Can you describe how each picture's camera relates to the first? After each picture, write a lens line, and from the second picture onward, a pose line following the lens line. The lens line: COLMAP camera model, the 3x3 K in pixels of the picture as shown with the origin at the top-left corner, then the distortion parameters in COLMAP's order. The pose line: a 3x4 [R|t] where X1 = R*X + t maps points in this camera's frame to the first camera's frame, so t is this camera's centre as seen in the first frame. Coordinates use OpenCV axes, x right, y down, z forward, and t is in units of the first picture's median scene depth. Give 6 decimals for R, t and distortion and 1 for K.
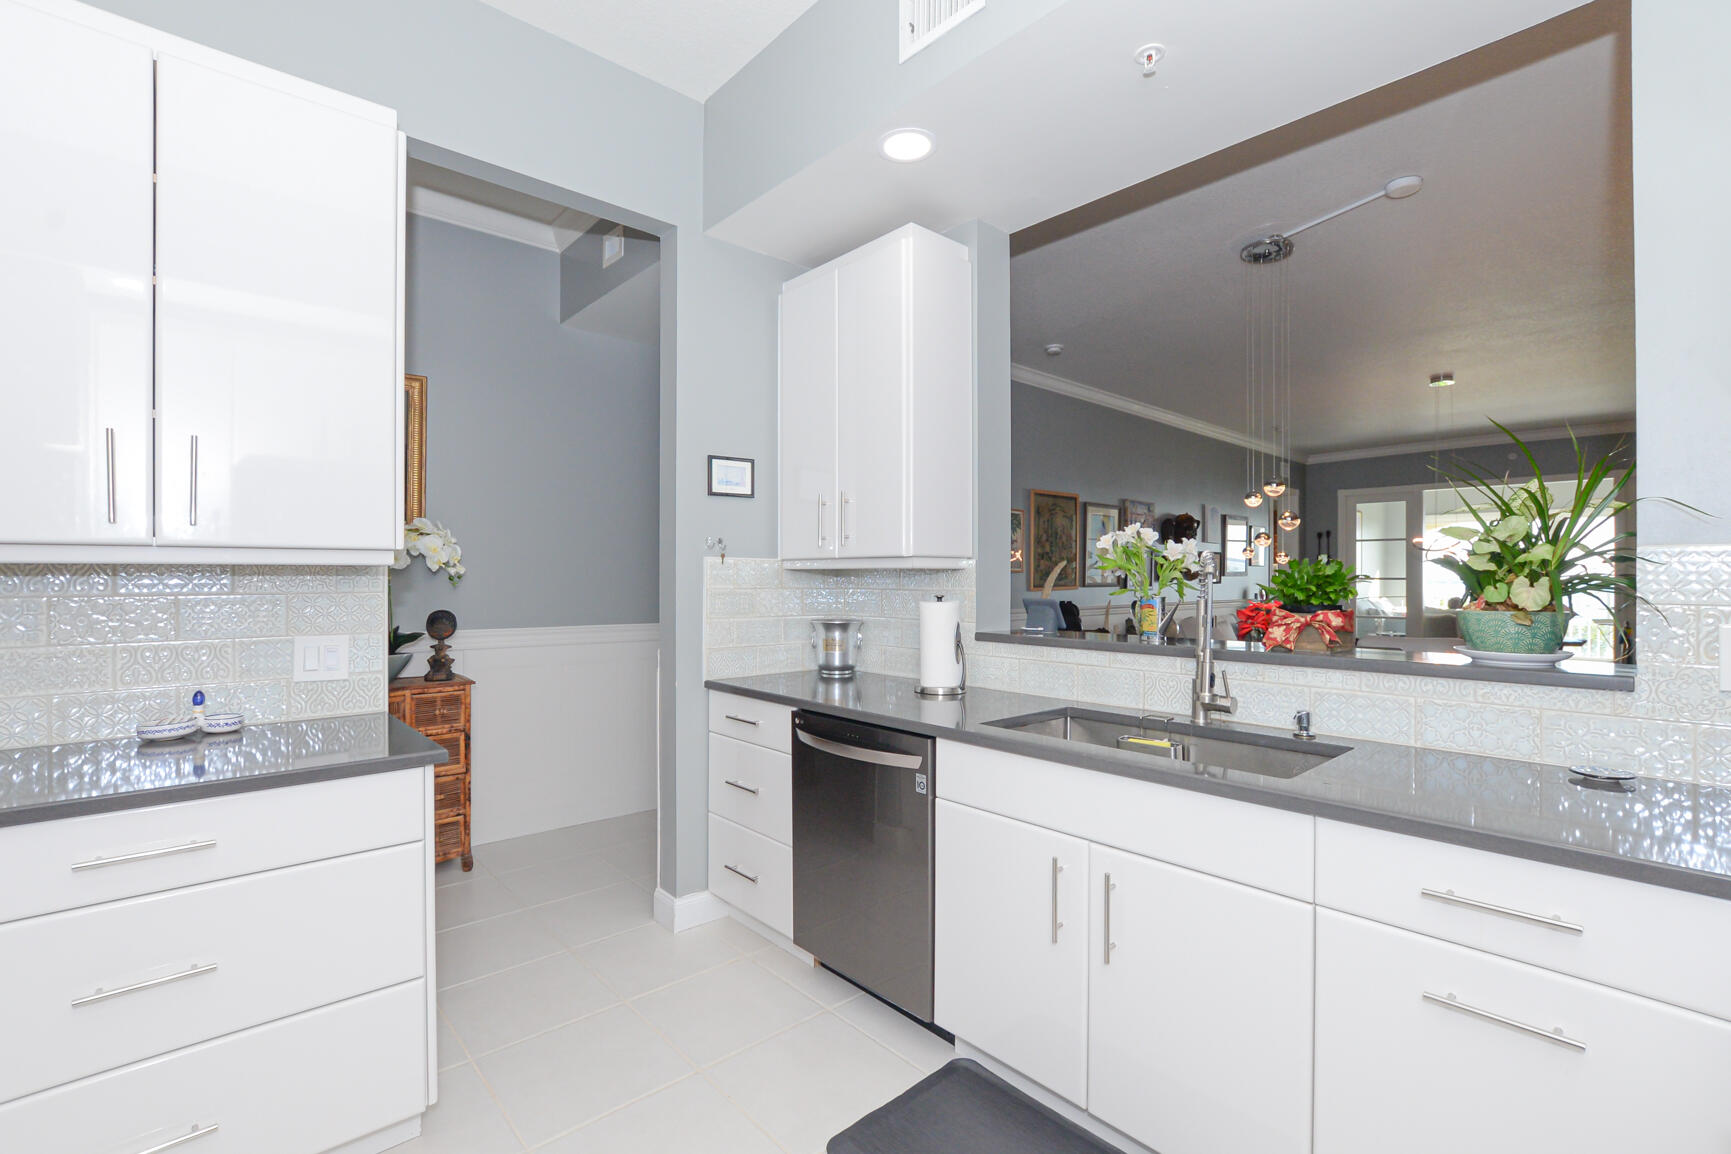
lens RADIAL K [[771.8, 0, 865.5], [0, 771.8, 577.0], [0, 0, 1]] dist [-0.017329, -0.000037]
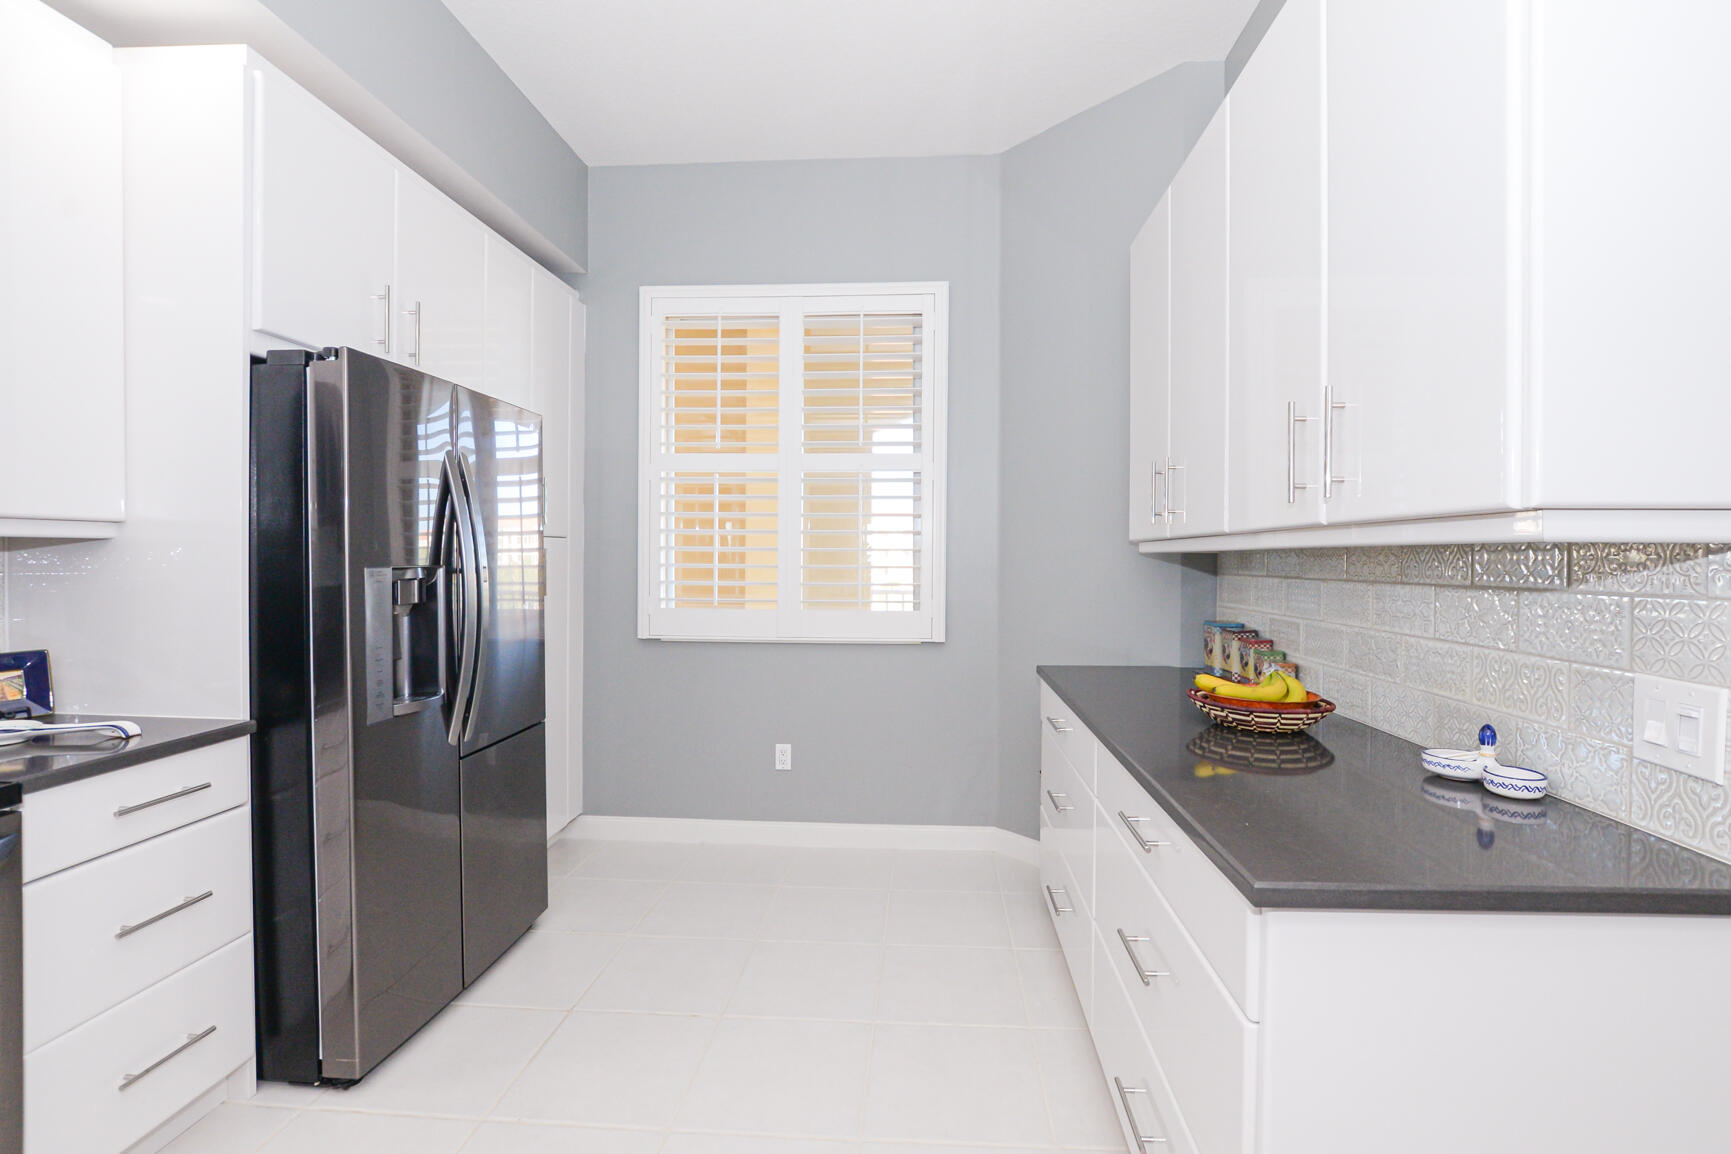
lens RADIAL K [[771.8, 0, 865.5], [0, 771.8, 577.0], [0, 0, 1]] dist [-0.017329, -0.000037]
pose [[-0.735462, 0.016504, -0.677365, 0.038688], [-0.001852, 0.999651, 0.026367, -0.006830], [0.677564, 0.020647, -0.735174, 1.123986]]
